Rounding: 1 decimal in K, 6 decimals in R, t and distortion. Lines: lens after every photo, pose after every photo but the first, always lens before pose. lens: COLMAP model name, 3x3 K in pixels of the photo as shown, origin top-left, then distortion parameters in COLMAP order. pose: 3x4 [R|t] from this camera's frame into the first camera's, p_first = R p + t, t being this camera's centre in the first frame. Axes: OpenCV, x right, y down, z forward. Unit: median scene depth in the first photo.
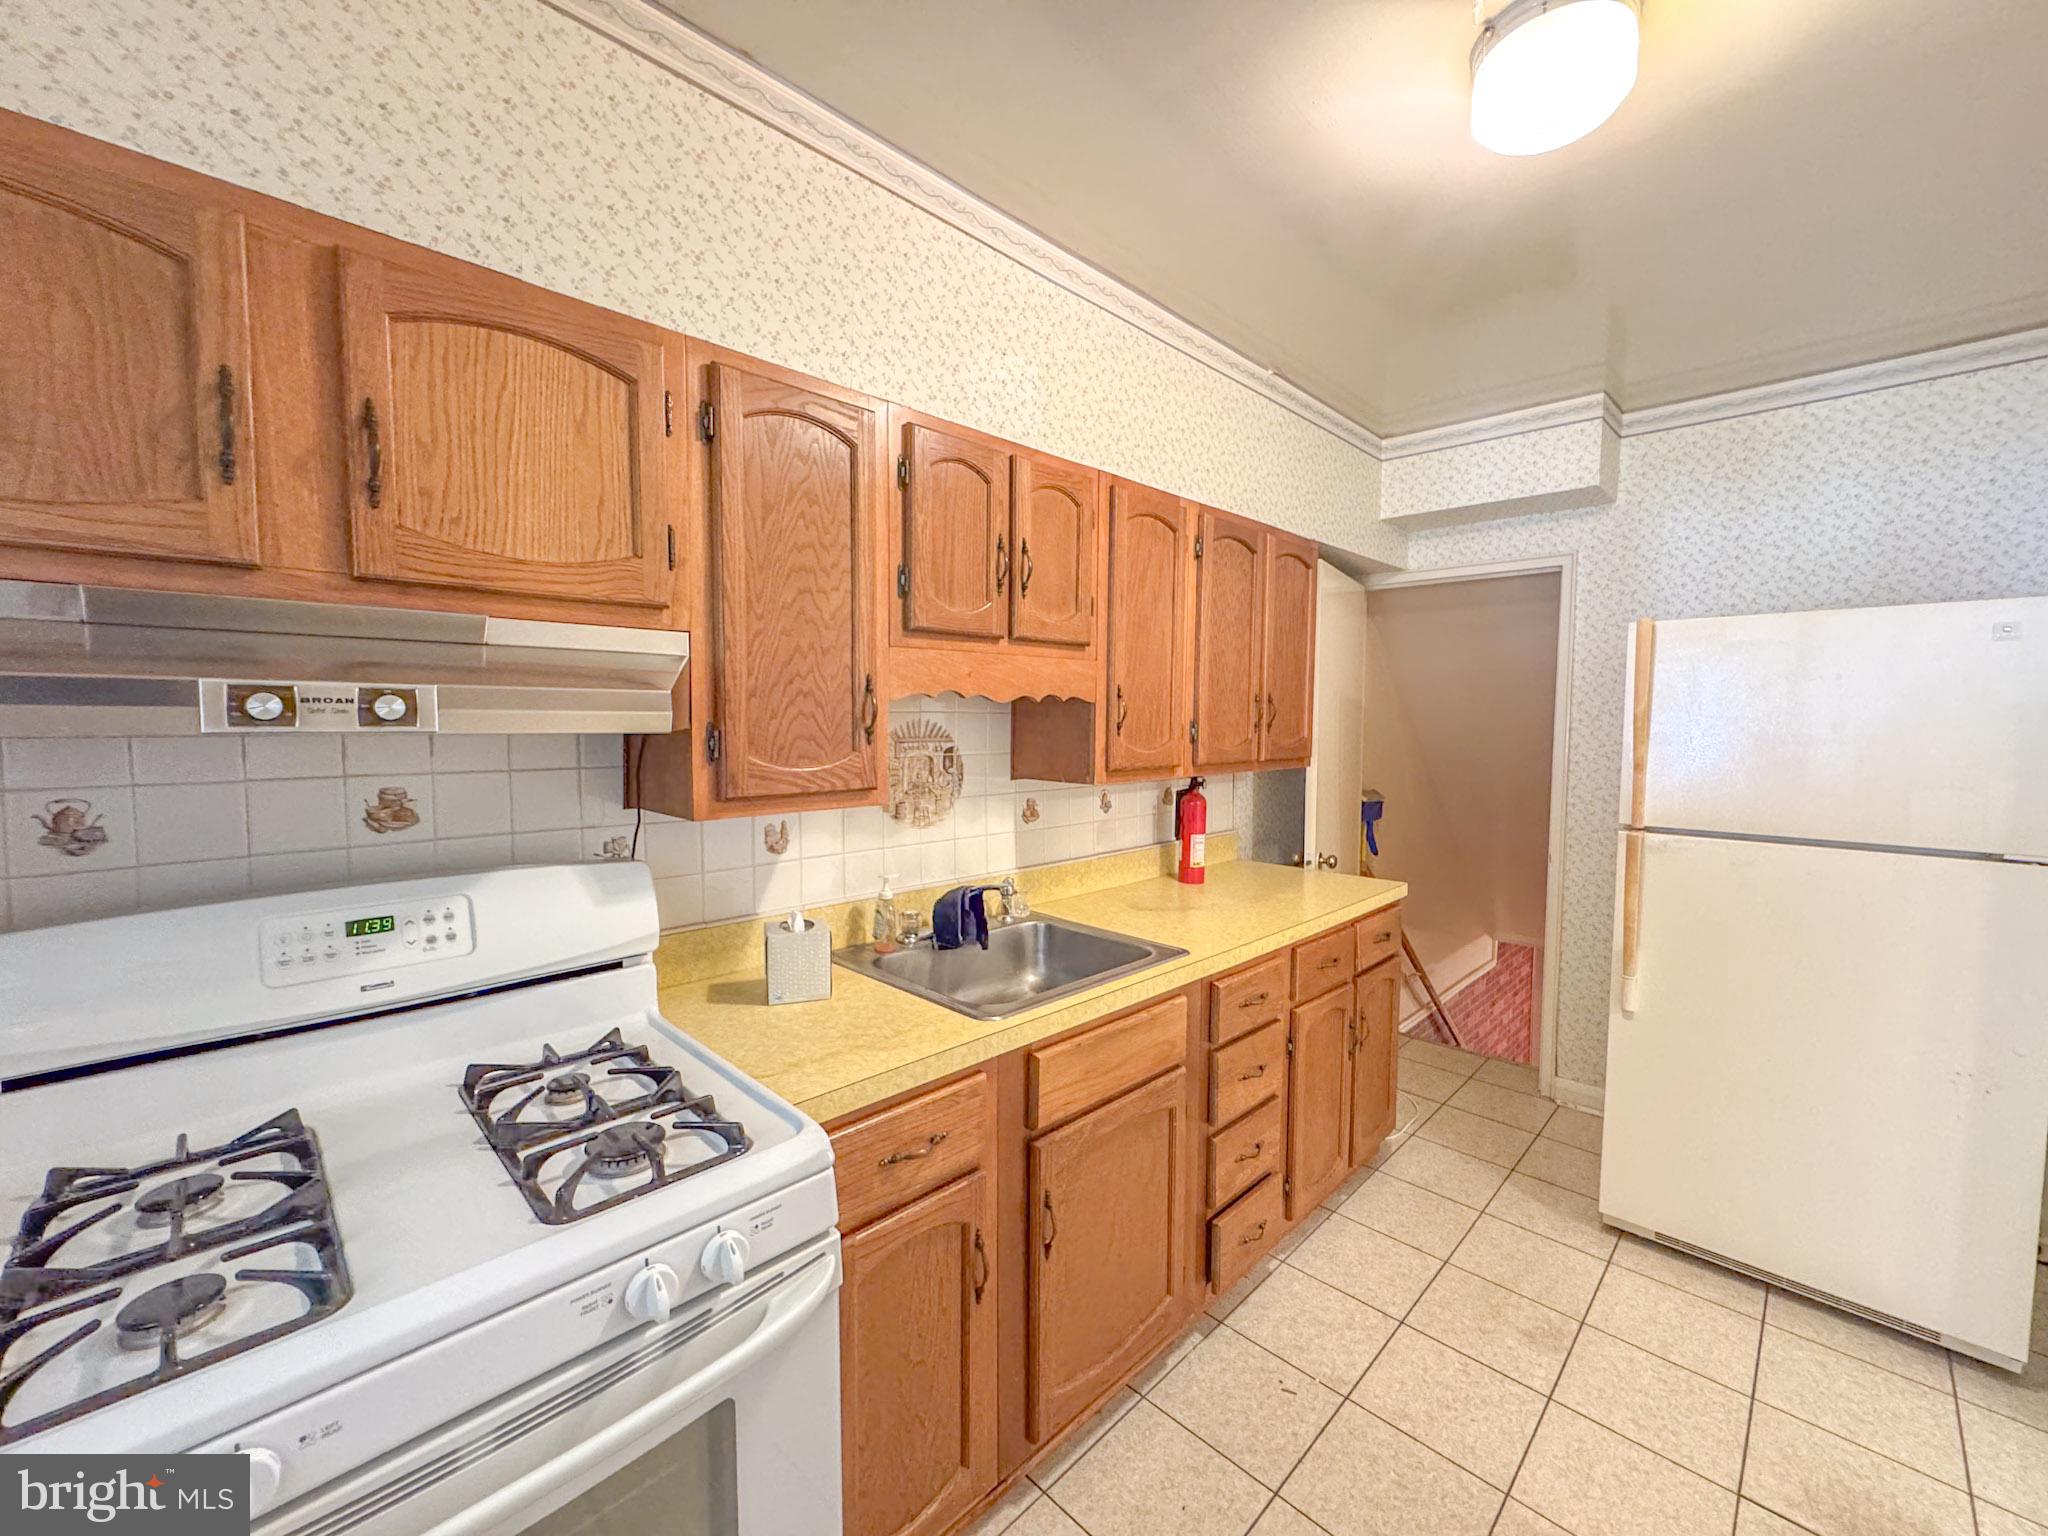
lens RADIAL K [[816.4, 0, 1023.9], [0, 816.4, 767.0], [0, 0, 1]] dist [-0.002521, 0.000219]
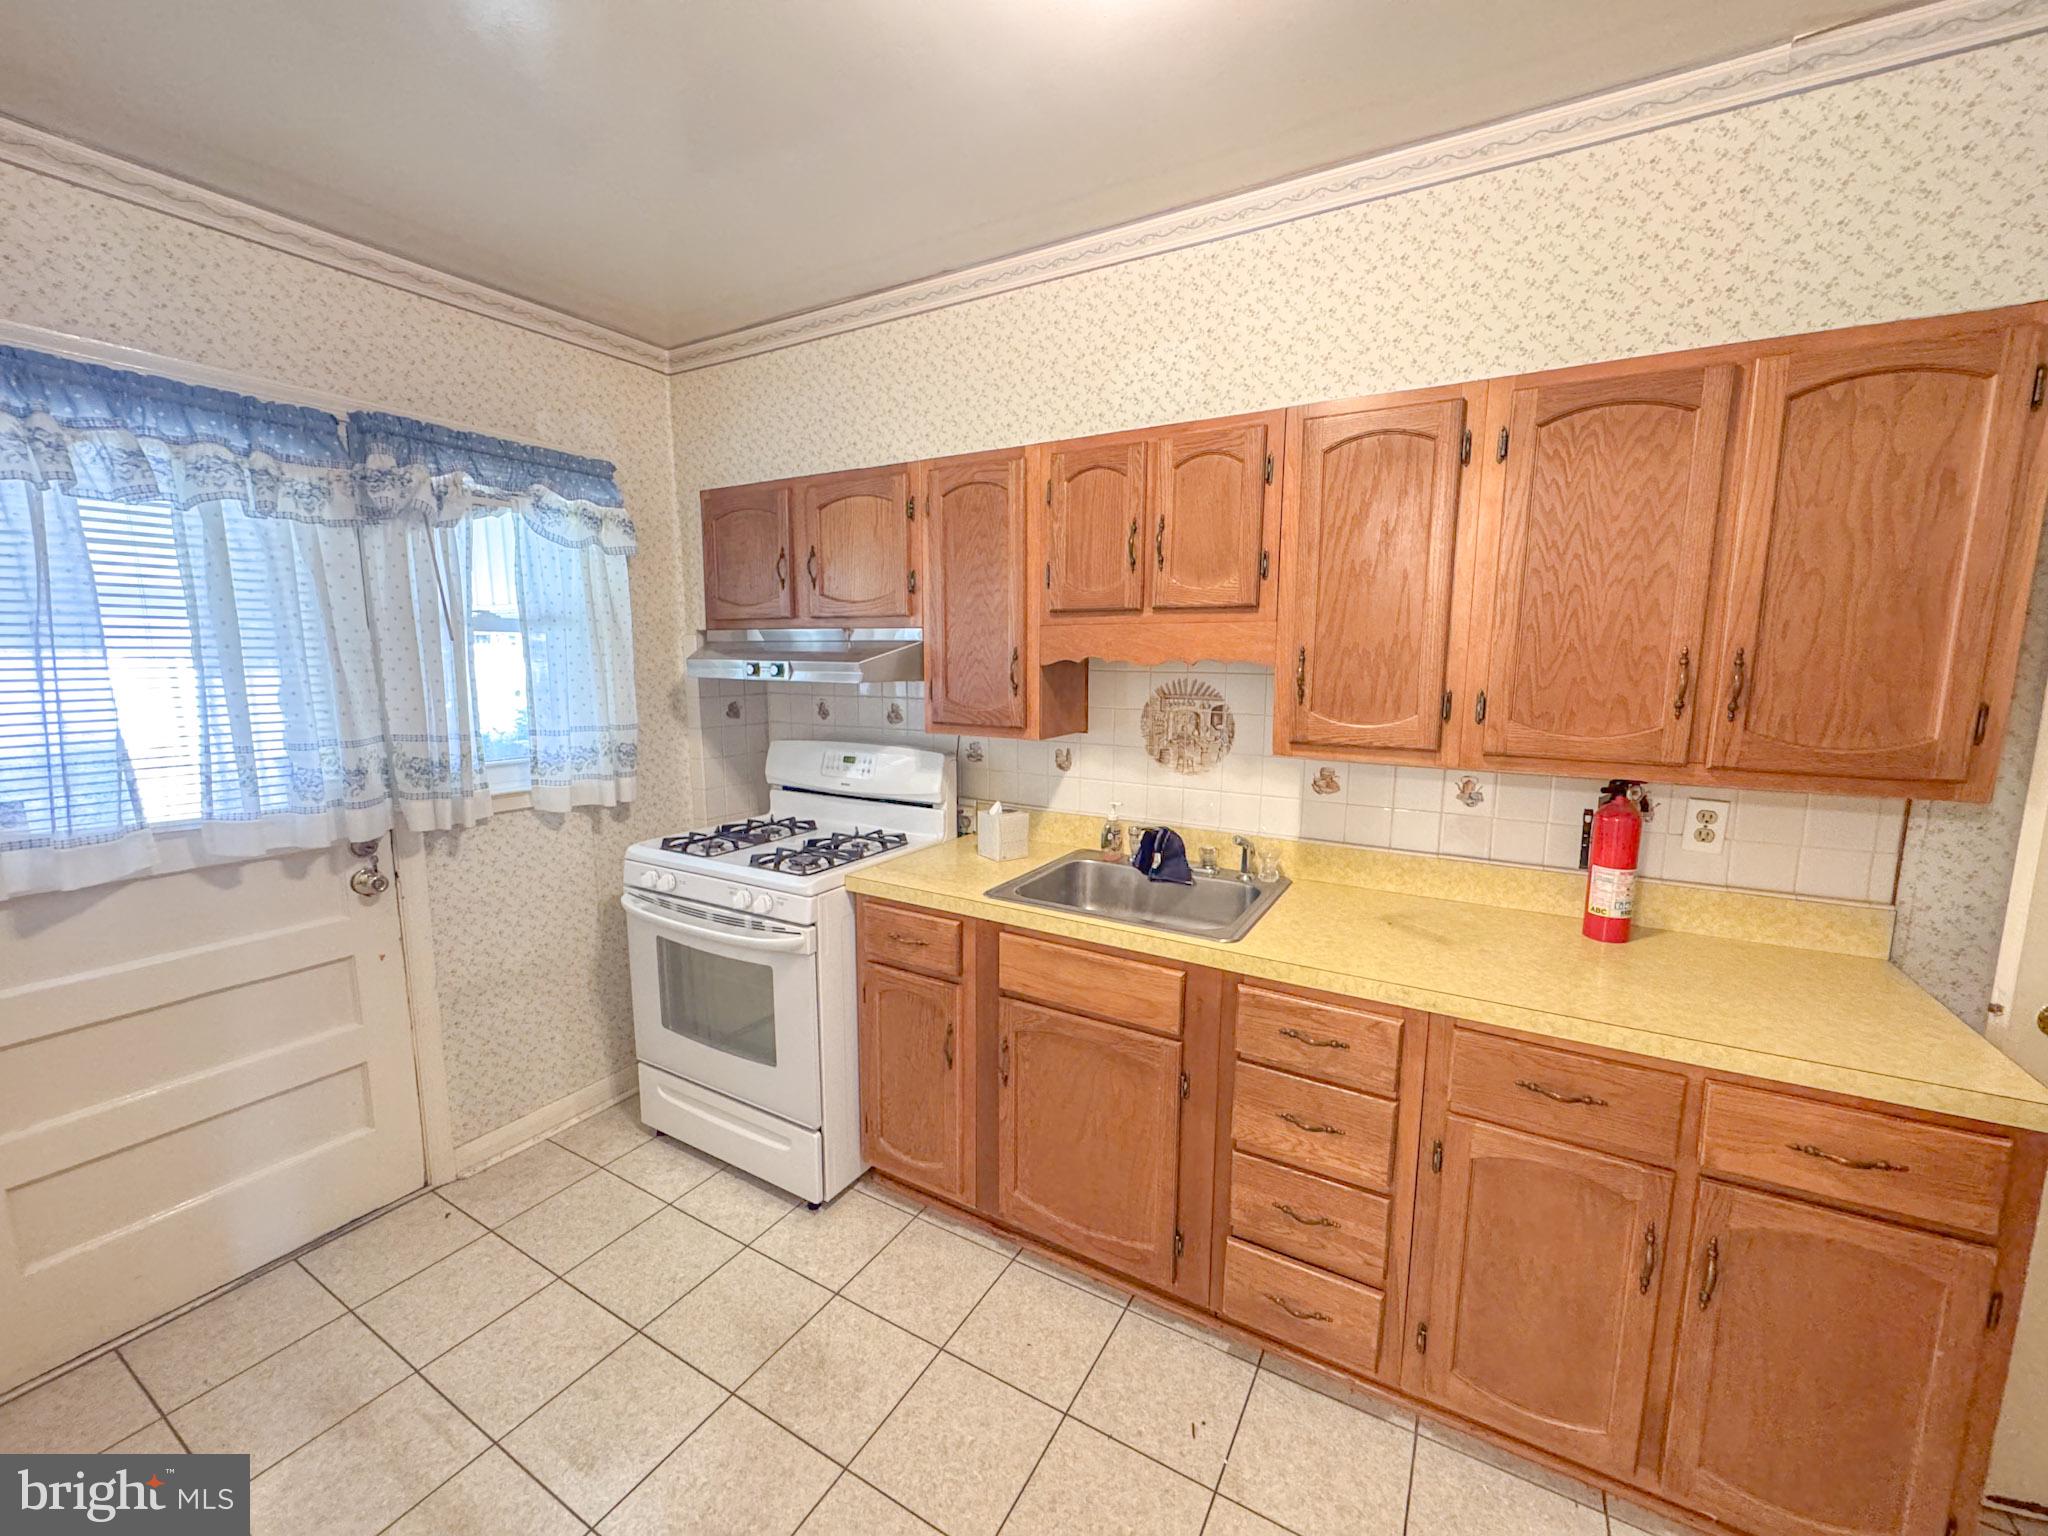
lens RADIAL K [[816.6, 0, 1024.5], [0, 816.6, 766.6], [0, 0, 1]] dist [-0.003565, -0.000015]
pose [[0.260163, 0.135356, -0.956030, 0.986140], [-0.062476, 0.990411, 0.123222, -0.068194], [0.963541, 0.027671, 0.266125, 0.519613]]
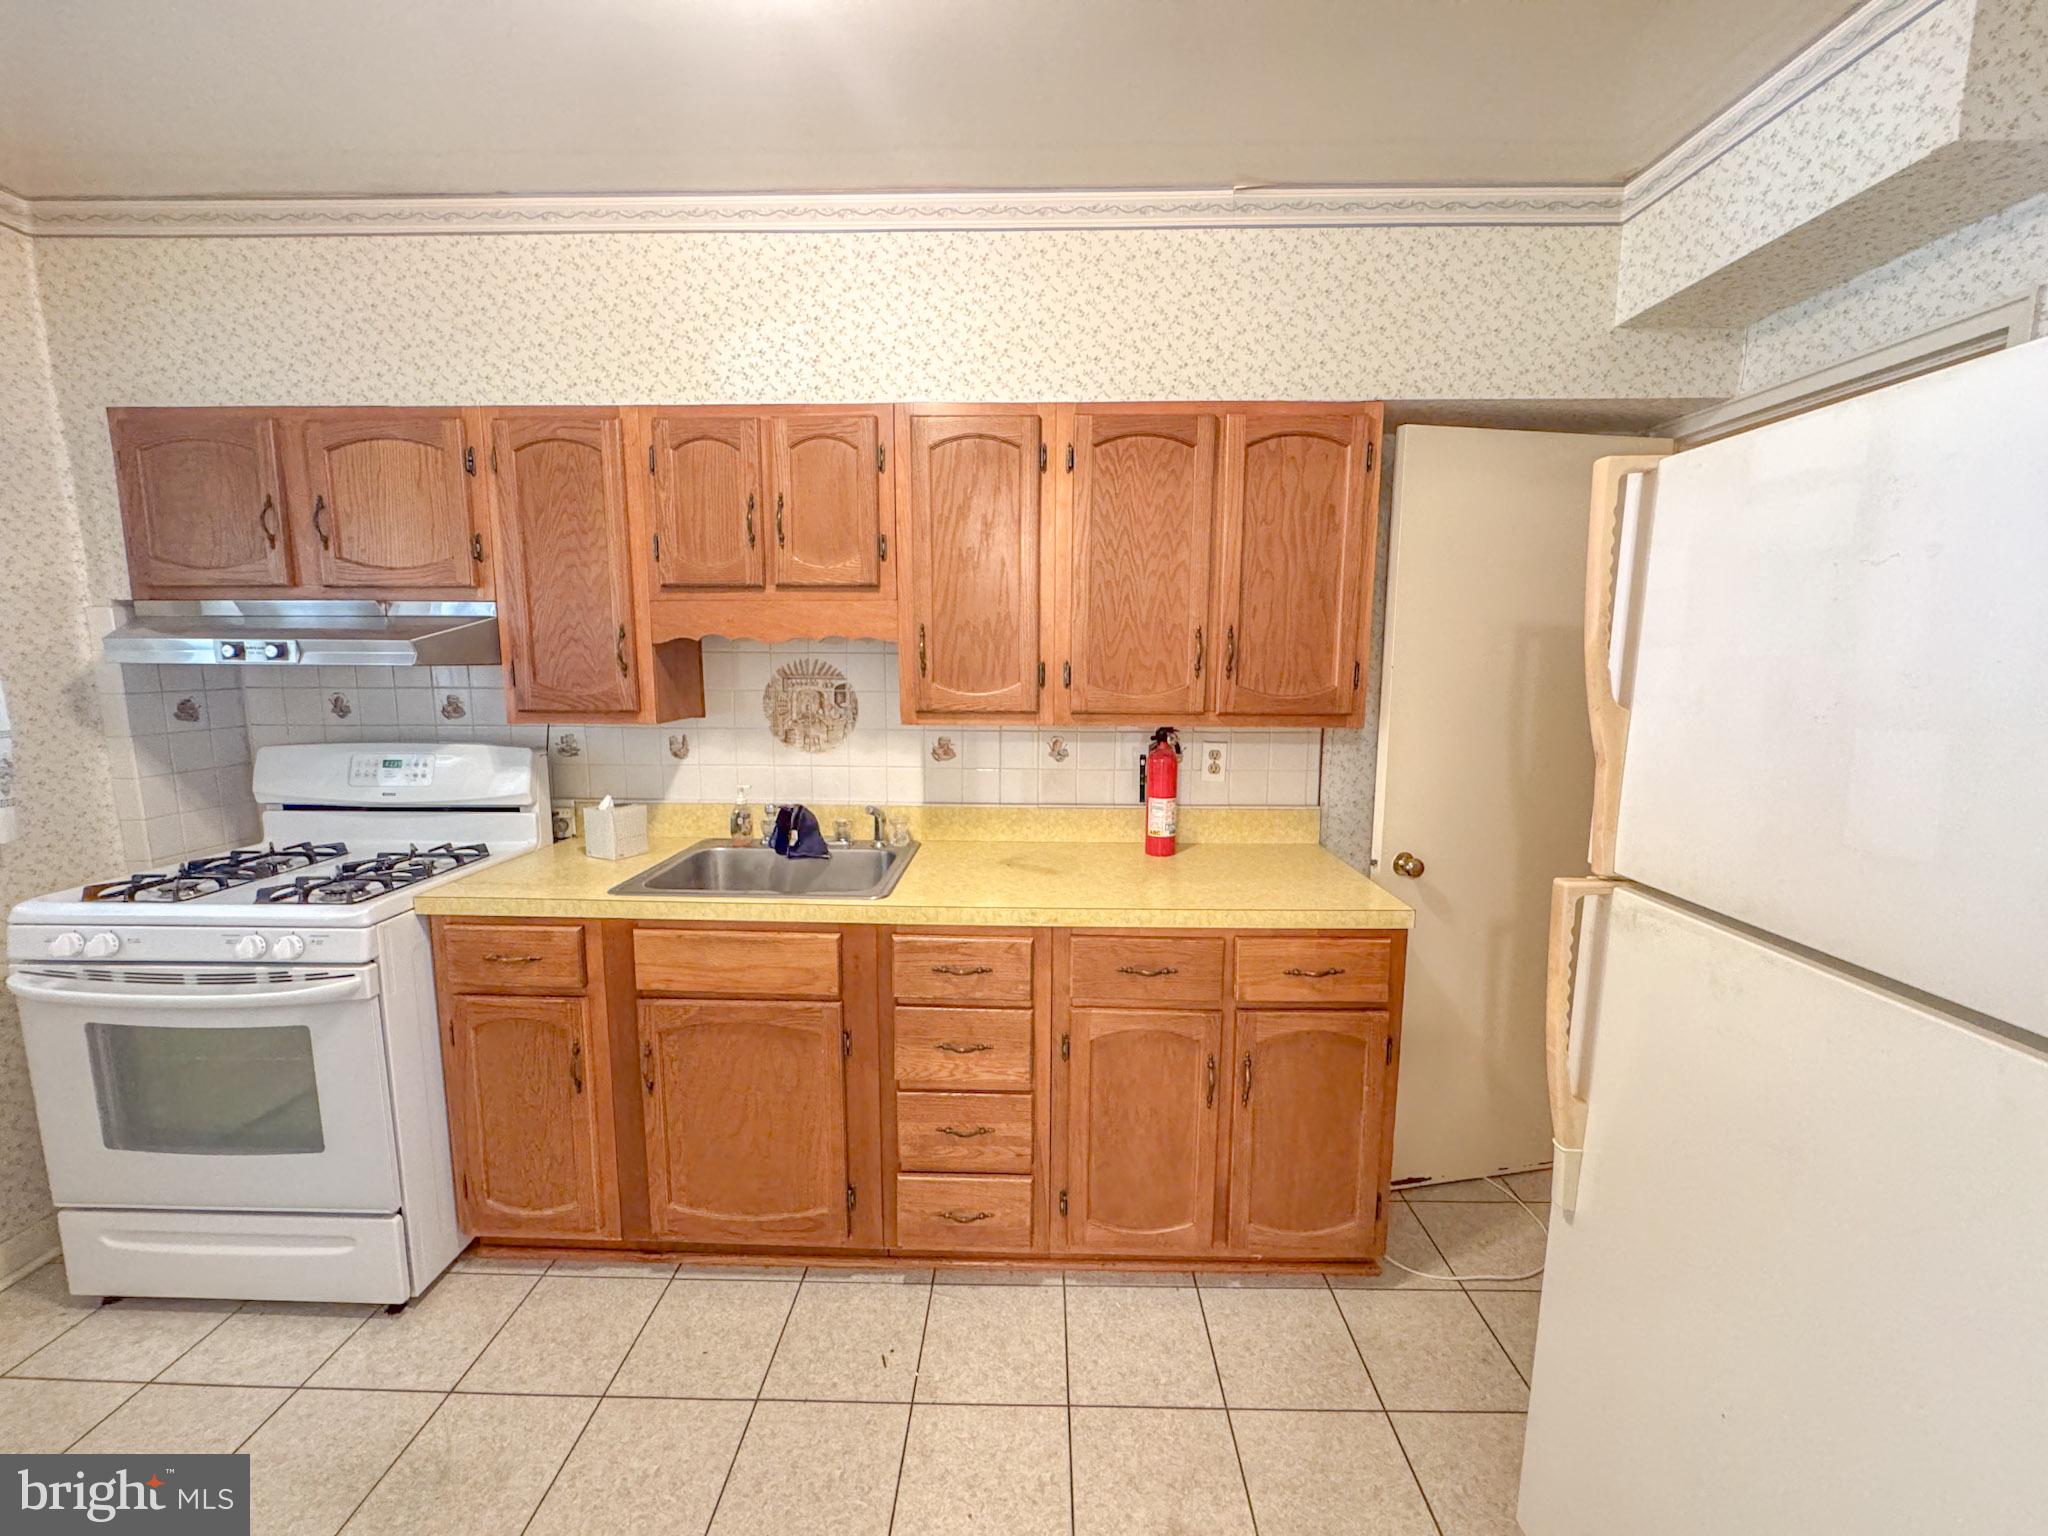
lens RADIAL K [[816.4, 0, 1023.9], [0, 816.4, 767.0], [0, 0, 1]] dist [-0.002521, 0.000219]
pose [[0.694745, 0.097807, -0.712576, 0.996424], [-0.046098, 0.994729, 0.091590, -0.028135], [0.717778, -0.030784, 0.695591, 0.440101]]
